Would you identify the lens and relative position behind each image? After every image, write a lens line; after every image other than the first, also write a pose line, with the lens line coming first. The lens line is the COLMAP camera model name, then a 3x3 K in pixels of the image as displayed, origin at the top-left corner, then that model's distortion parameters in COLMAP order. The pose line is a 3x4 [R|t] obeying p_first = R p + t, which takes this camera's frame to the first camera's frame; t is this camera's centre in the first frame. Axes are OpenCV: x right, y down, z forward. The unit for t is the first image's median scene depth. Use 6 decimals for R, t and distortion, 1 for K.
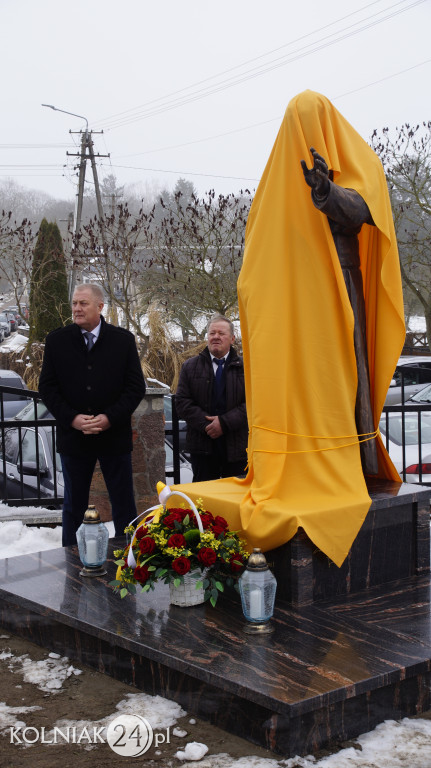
lens RADIAL K [[1205.4, 0, 195.3], [0, 1205.4, 385.0], [0, 0, 1]] dist [0.049349, 0.962178]
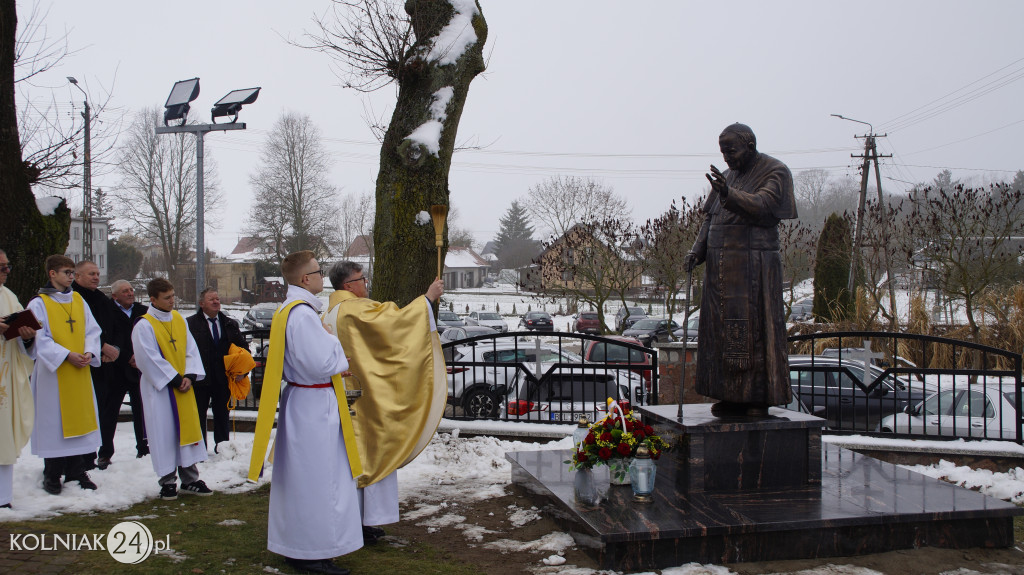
lens RADIAL K [[1125.6, 0, 512.0], [0, 1125.6, 287.5], [0, 0, 1]] dist [-0.073643, 0.285602]
pose [[0.880486, 0.018471, -0.473713, 0.503738], [-0.051900, 0.996990, -0.057590, 0.032967], [0.471223, 0.075293, 0.878794, -0.243606]]
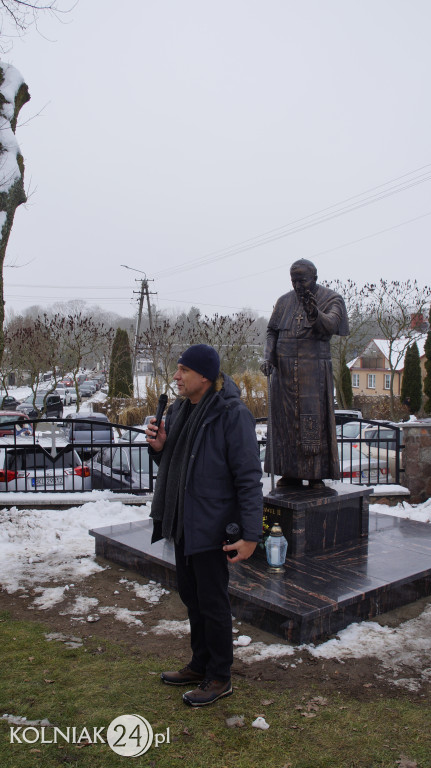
lens RADIAL K [[683.4, 0, 190.6], [0, 683.4, 383.3], [0, 0, 1]] dist [-0.144280, 0.145542]
pose [[0.999768, 0.020980, -0.004842, -0.063909], [-0.021224, 0.998114, -0.057604, -0.003309], [0.003624, 0.057693, 0.998328, 0.033449]]
